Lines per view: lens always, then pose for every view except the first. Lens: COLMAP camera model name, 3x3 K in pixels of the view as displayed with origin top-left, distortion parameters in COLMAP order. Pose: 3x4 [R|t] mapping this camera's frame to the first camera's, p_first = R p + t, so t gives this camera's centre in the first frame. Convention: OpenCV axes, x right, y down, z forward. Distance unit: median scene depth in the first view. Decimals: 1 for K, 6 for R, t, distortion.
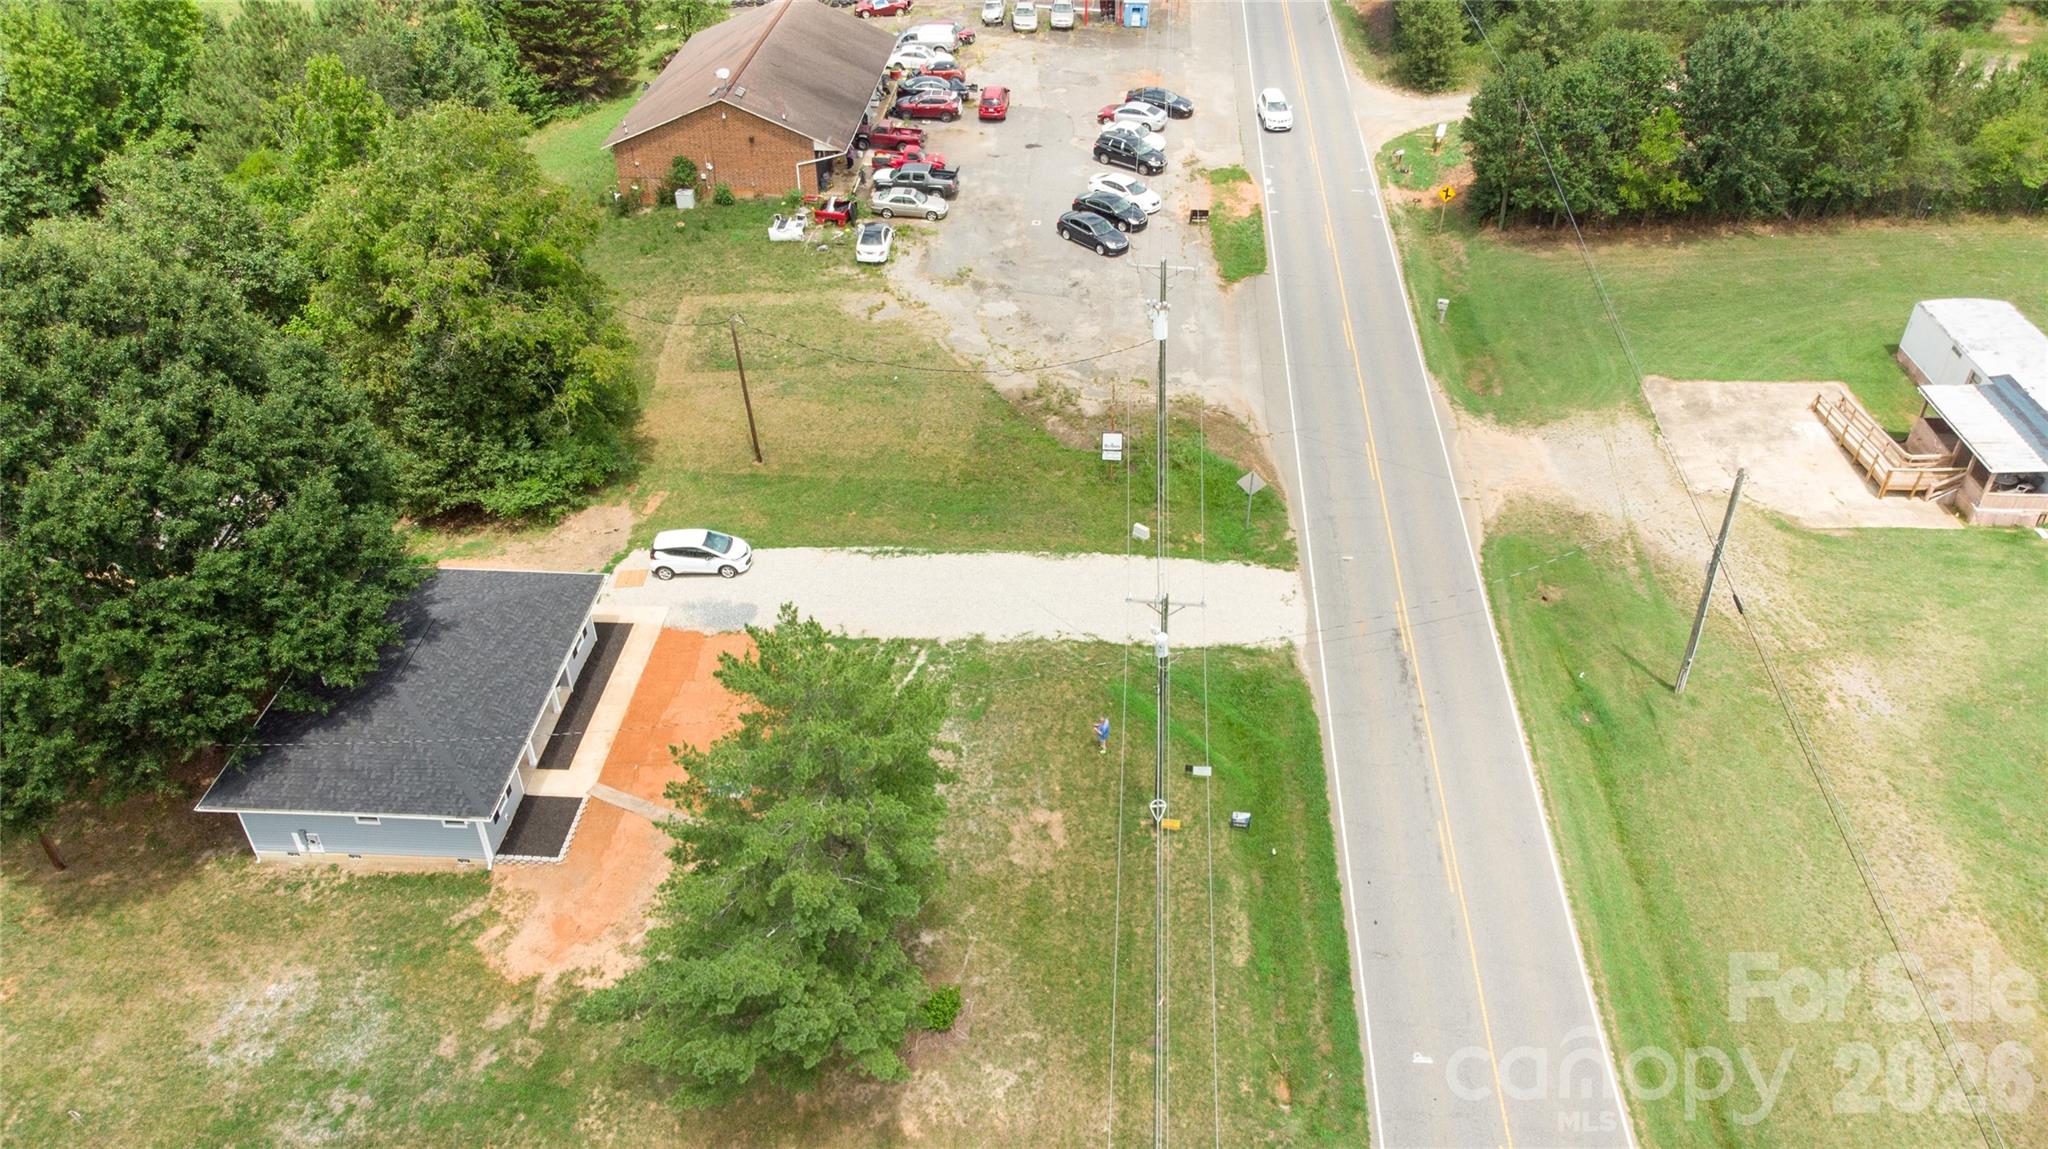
lens RADIAL K [[1484.5, 0, 1042.7], [0, 1484.5, 574.3], [0, 0, 1]] dist [0.019605, 0.022492]
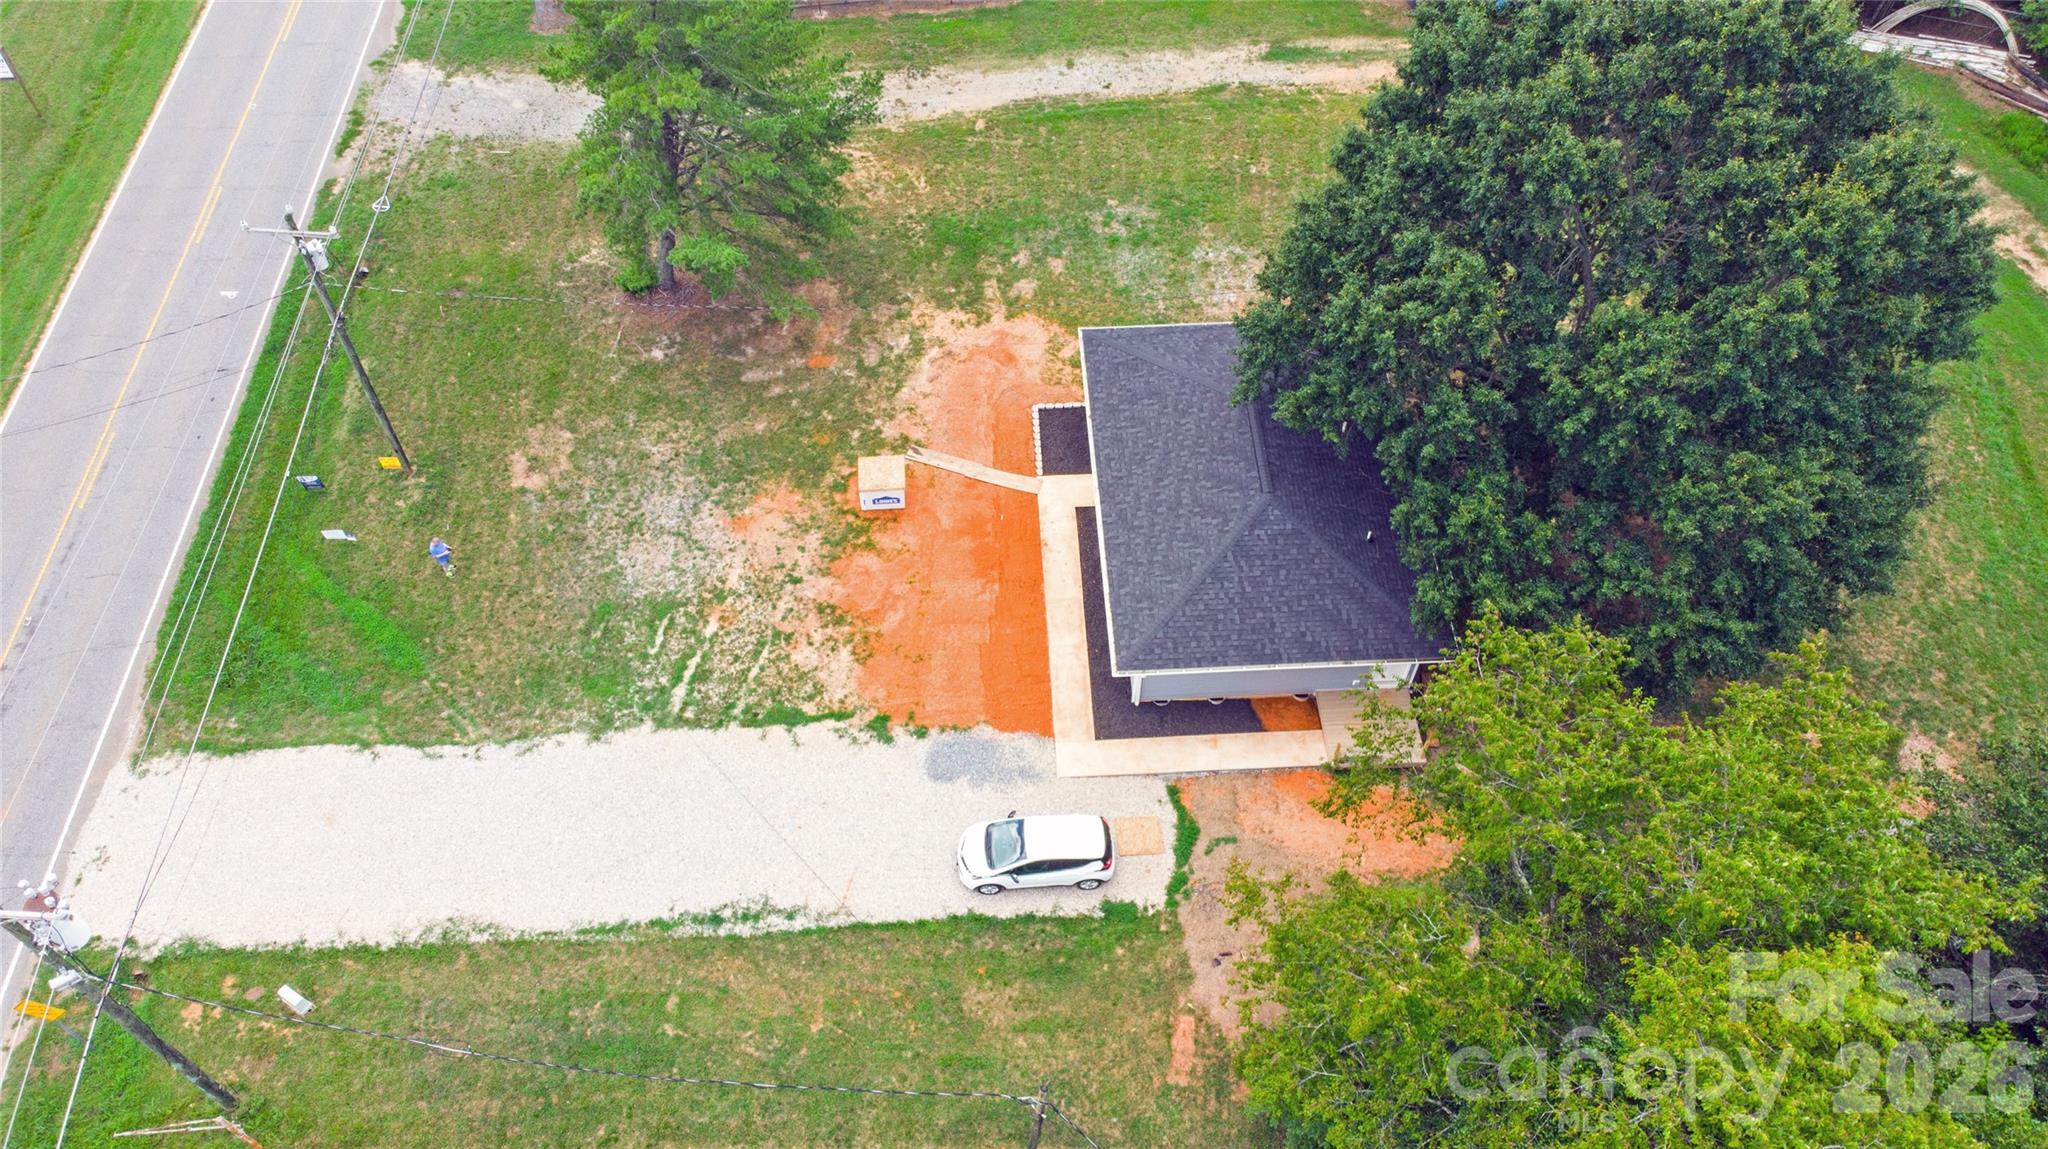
lens RADIAL K [[1484.5, 0, 1042.7], [0, 1484.5, 574.3], [0, 0, 1]] dist [0.019605, 0.022492]
pose [[-0.993316, 0.089982, -0.072290, -0.183892], [-0.073973, -0.015507, 0.997140, -0.593982], [0.088603, 0.995823, 0.022060, 0.811781]]
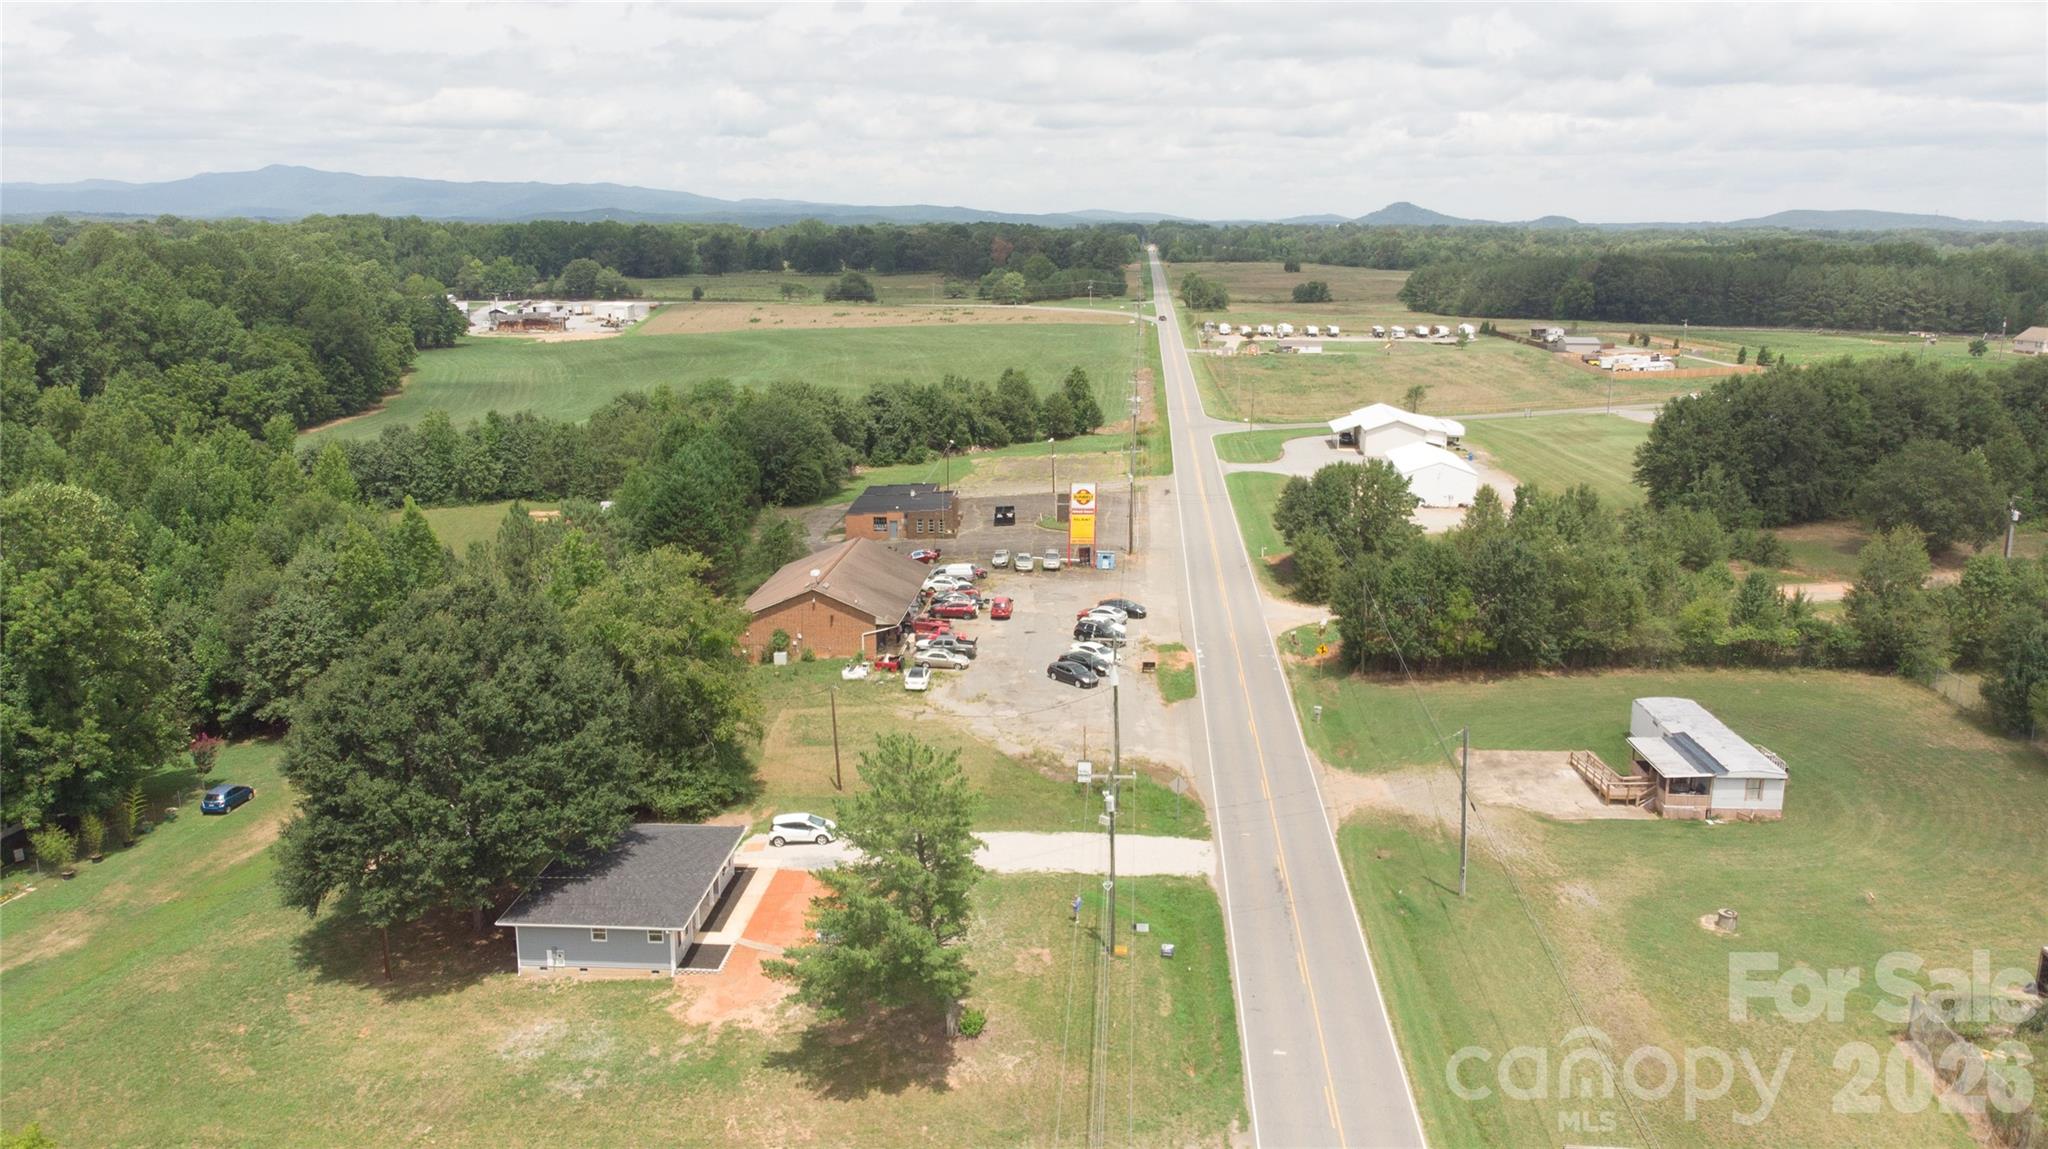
lens RADIAL K [[1422.5, 0, 1013.7], [0, 1422.5, 576.0], [0, 0, 1]] dist [0.148178, -0.447611]
pose [[0.999845, 0.010097, -0.014417, -0.005125], [-0.014968, 0.918723, -0.394619, 0.296789], [0.009261, 0.394773, 0.918732, -0.377096]]
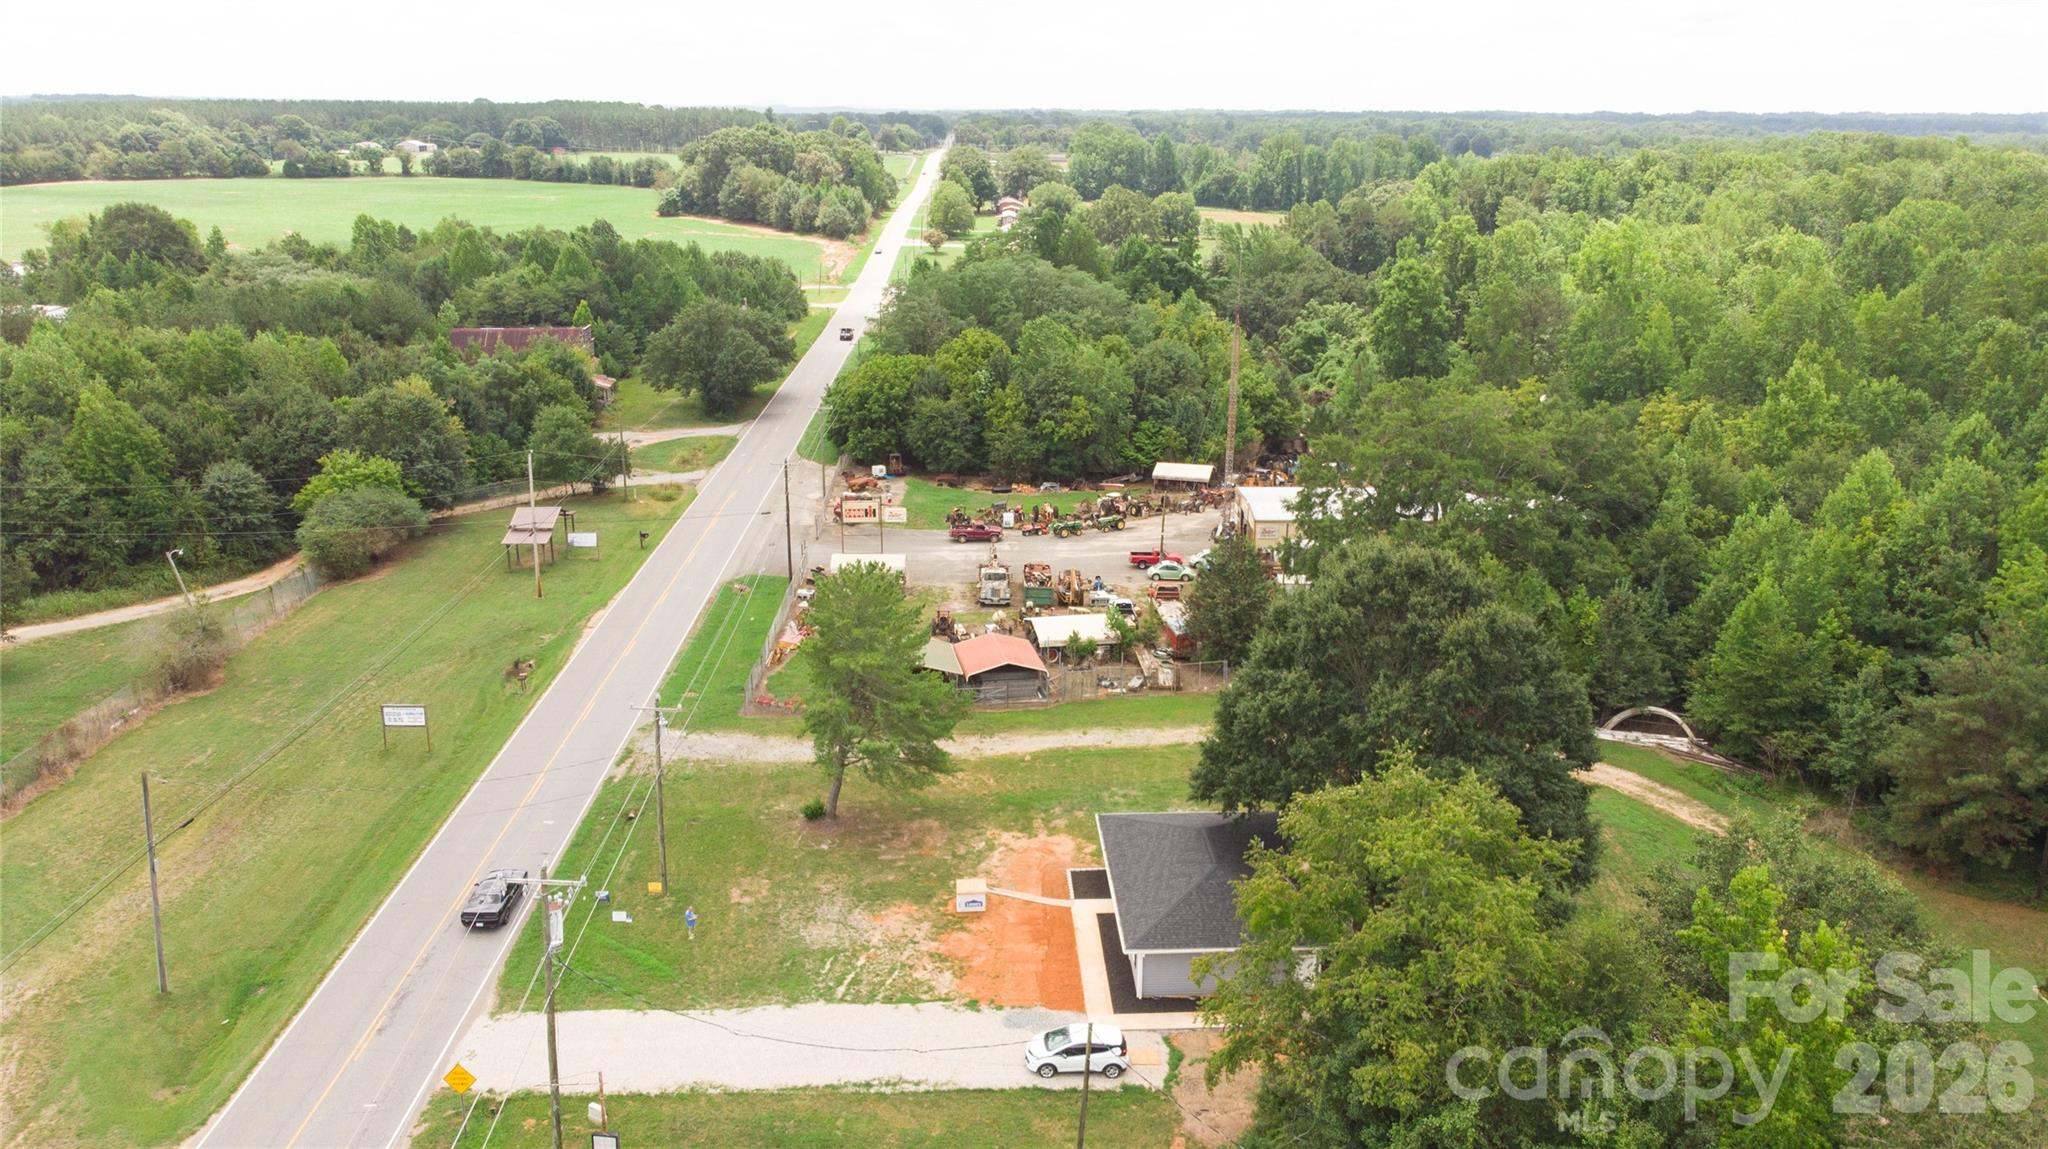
lens RADIAL K [[1484.5, 0, 1042.7], [0, 1484.5, 574.3], [0, 0, 1]] dist [0.019605, 0.022492]
pose [[-0.993262, 0.026248, -0.112880, -0.099288], [-0.075937, 0.588391, 0.805003, -0.903069], [0.087547, 0.808150, -0.582433, 1.221485]]
